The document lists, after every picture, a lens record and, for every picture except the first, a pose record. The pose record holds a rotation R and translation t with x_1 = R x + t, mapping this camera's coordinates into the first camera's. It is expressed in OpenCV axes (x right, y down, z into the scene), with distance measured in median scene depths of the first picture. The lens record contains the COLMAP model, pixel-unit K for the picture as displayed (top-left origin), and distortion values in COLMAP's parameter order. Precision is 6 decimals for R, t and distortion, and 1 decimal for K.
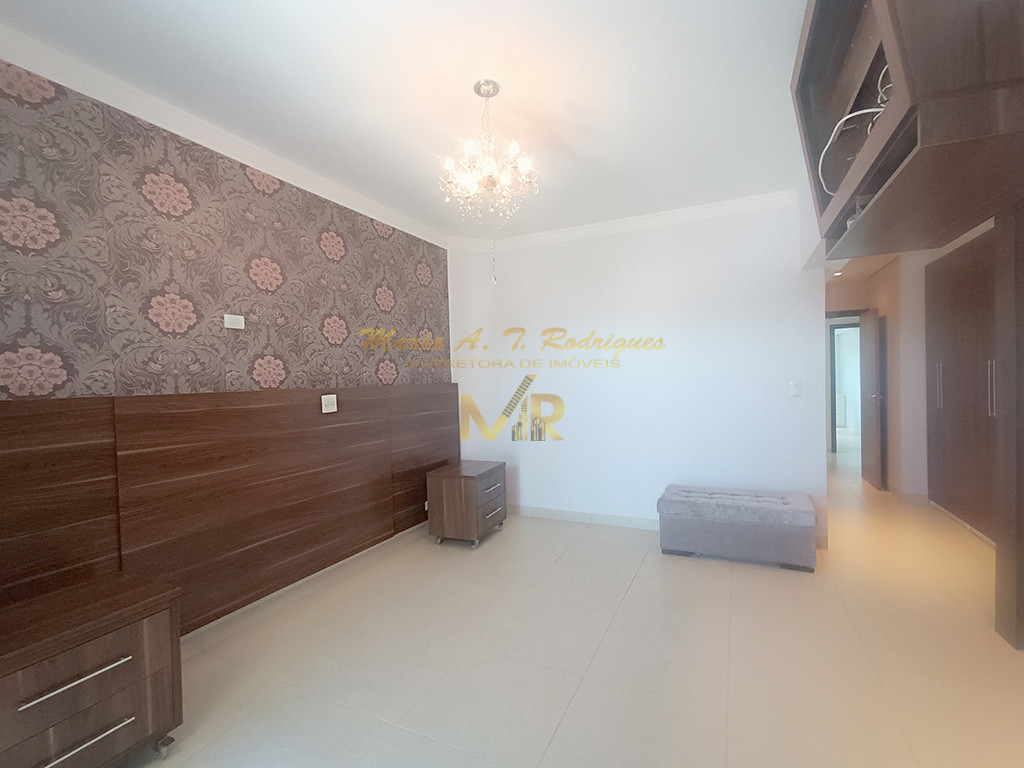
lens RADIAL K [[477.8, 0, 506.2], [0, 477.8, 381.7], [0, 0, 1]] dist [0.000088, 0.000376]
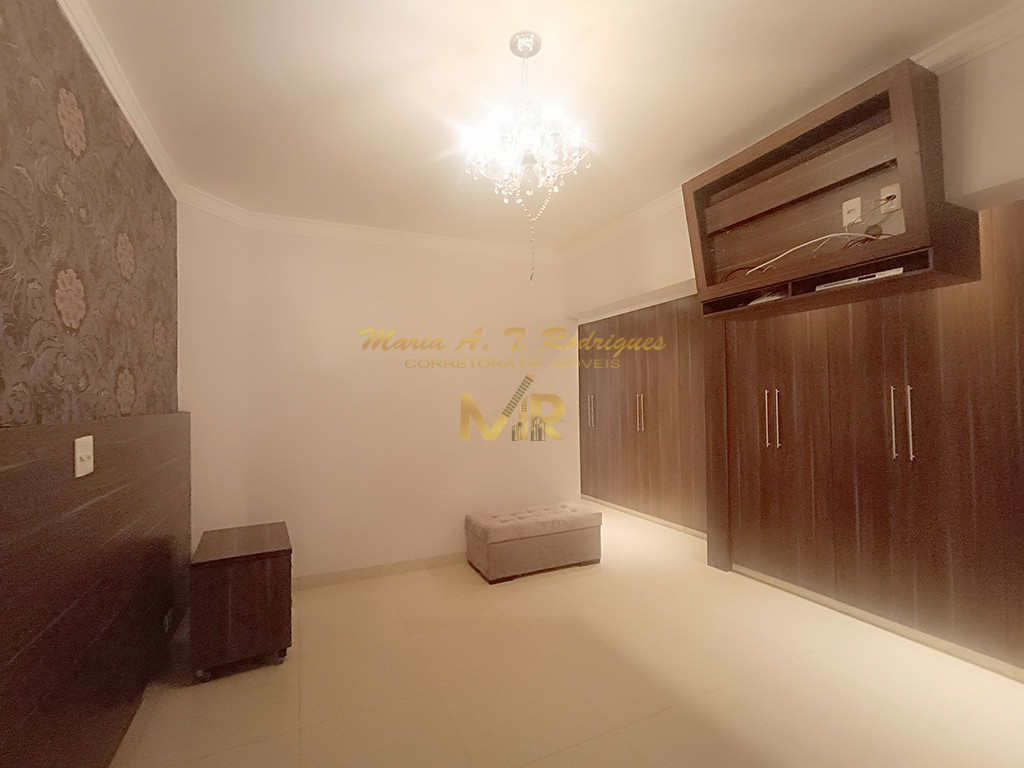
lens RADIAL K [[470.2, 0, 512.0], [0, 470.2, 384.0], [0, 0, 1]] dist [0.004110, 0.000878]
pose [[0.613797, 0.046312, 0.788104, -0.470913], [-0.001513, 0.998345, -0.057488, 0.002176], [-0.789462, 0.034093, 0.612851, 0.388431]]
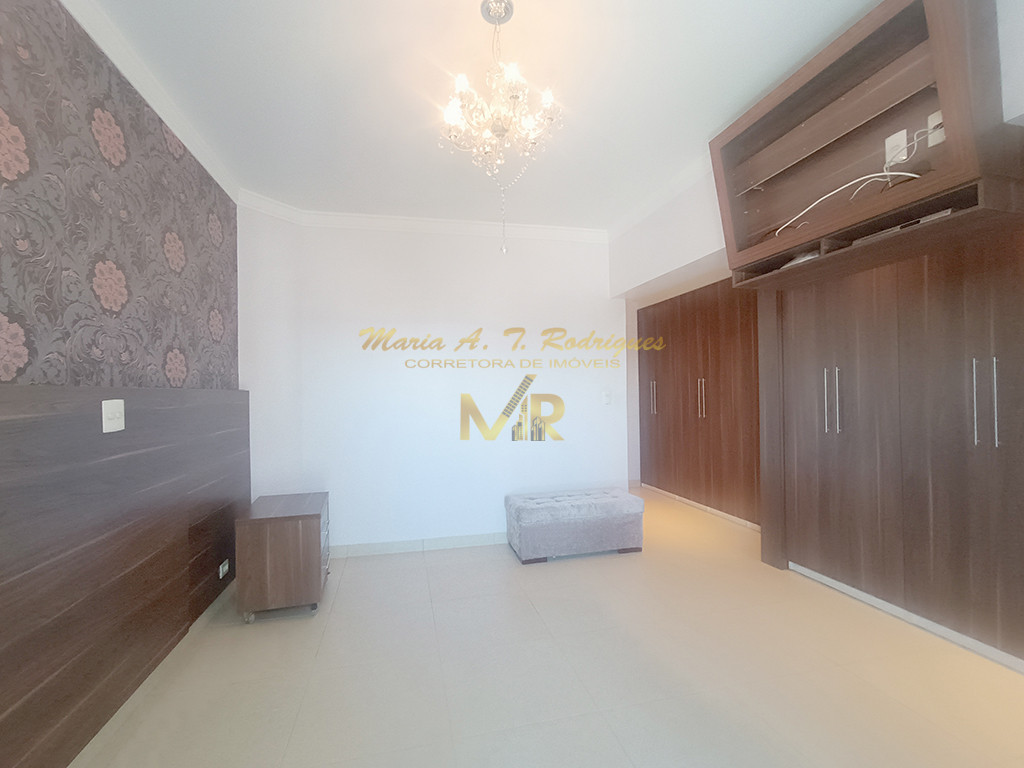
lens RADIAL K [[470.2, 0, 512.0], [0, 470.2, 384.0], [0, 0, 1]] dist [0.004110, 0.000878]
pose [[0.760274, 0.032439, 0.648792, -0.368752], [-0.006551, 0.999084, -0.042277, 0.028893], [-0.649569, 0.027892, 0.759791, 0.284553]]
